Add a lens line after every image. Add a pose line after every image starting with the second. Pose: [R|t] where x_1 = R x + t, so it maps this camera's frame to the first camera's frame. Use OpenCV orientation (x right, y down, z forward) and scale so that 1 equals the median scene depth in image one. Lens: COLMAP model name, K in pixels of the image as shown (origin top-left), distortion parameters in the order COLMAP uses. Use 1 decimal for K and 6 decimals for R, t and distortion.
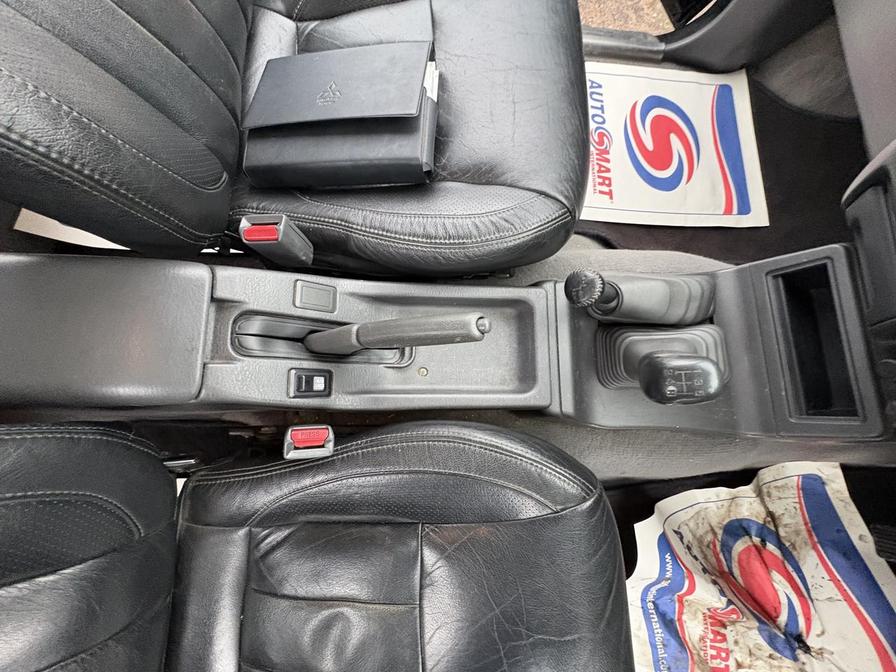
lens RADIAL K [[355.4, 0, 447.5], [0, 355.4, 335.6], [0, 0, 1]] dist [-0.002124, 0.000328]
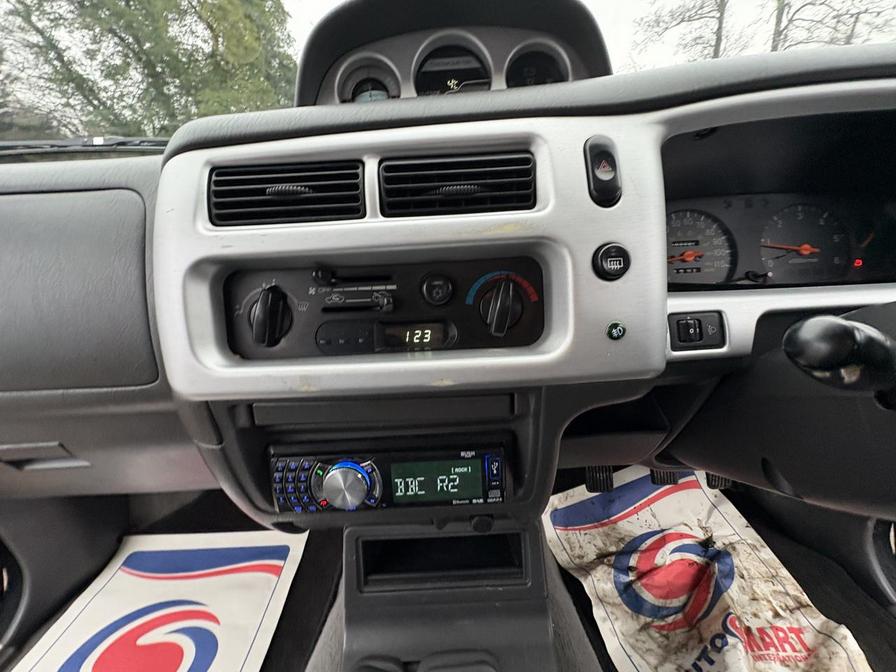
lens RADIAL K [[359.3, 0, 448.8], [0, 359.3, 337.0], [0, 0, 1]] dist [-0.001028, 0.000581]
pose [[-0.017600, -0.460656, 0.887404, 0.309117], [0.991325, 0.107578, 0.075505, -0.070828], [-0.130247, 0.881035, 0.454767, 0.036093]]
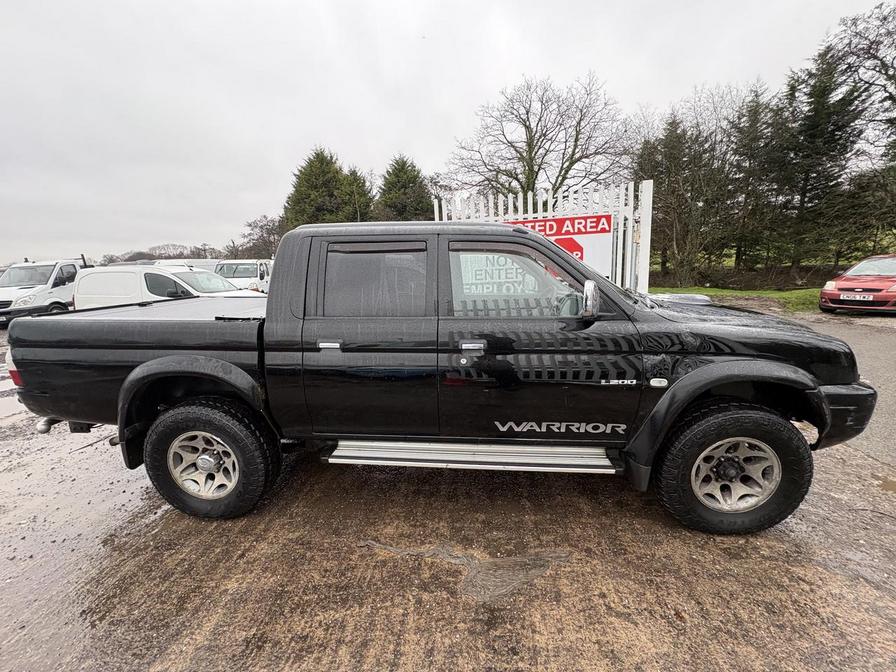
lens RADIAL K [[356.9, 0, 449.2], [0, 356.9, 336.7], [0, 0, 1]] dist [-0.001362, -0.000183]
pose [[0.990357, -0.094846, -0.100982, -0.167978], [-0.059335, 0.368283, -0.927819, 3.900229], [0.125190, 0.924863, 0.359104, -1.164944]]
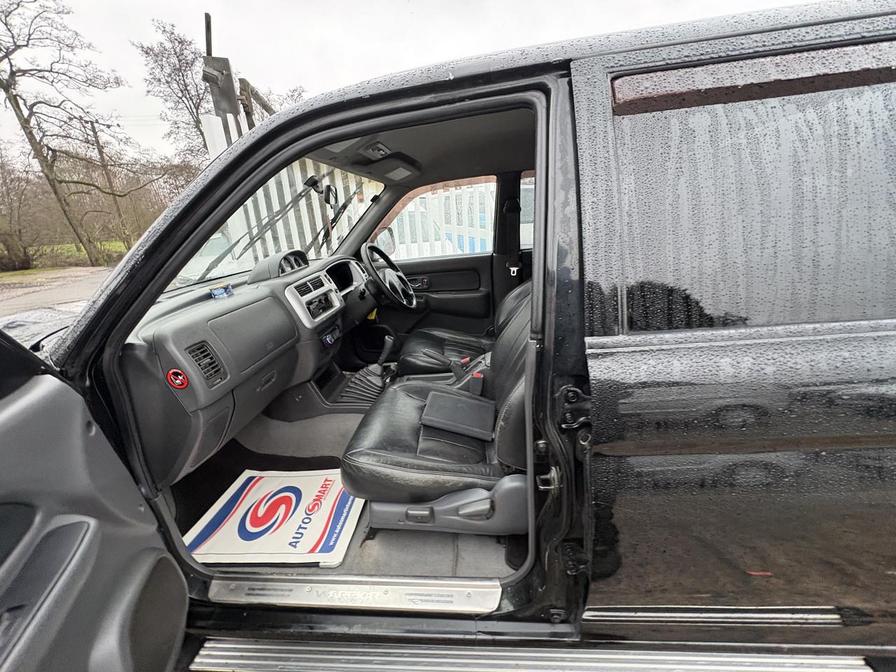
lens RADIAL K [[358.2, 0, 447.8], [0, 358.2, 333.3], [0, 0, 1]] dist [0.000020, -0.000056]
pose [[-0.996413, -0.033272, 0.077814, -0.286055], [0.081816, -0.143629, 0.986244, -2.251921], [-0.021638, 0.989072, 0.145836, 0.025005]]
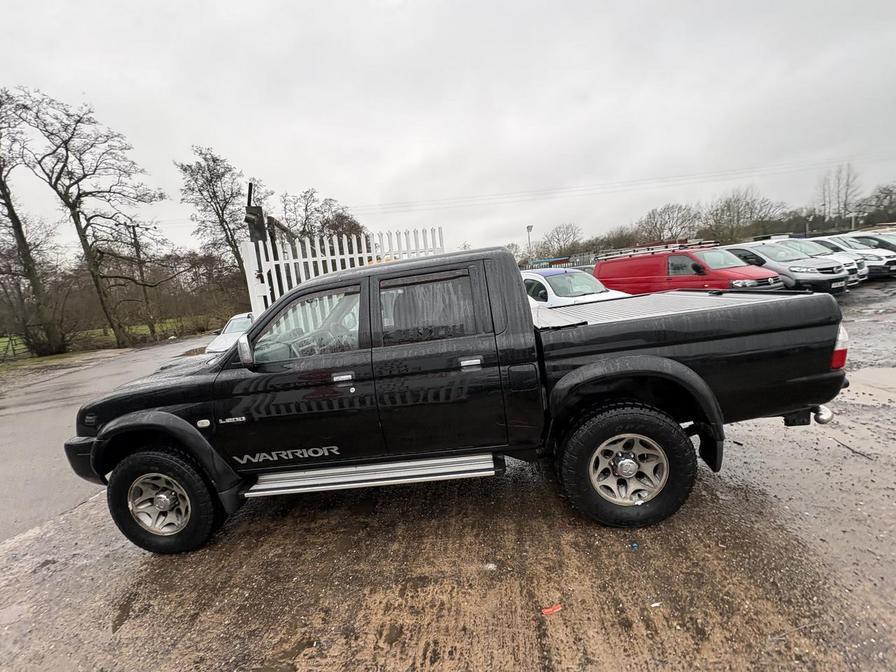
lens RADIAL K [[358.2, 0, 447.8], [0, 358.2, 333.3], [0, 0, 1]] dist [0.000020, -0.000056]
pose [[-0.995404, 0.022807, 0.093007, -1.582760], [0.093927, 0.043281, 0.994638, -4.605494], [0.018659, 0.998803, -0.045224, 0.187059]]
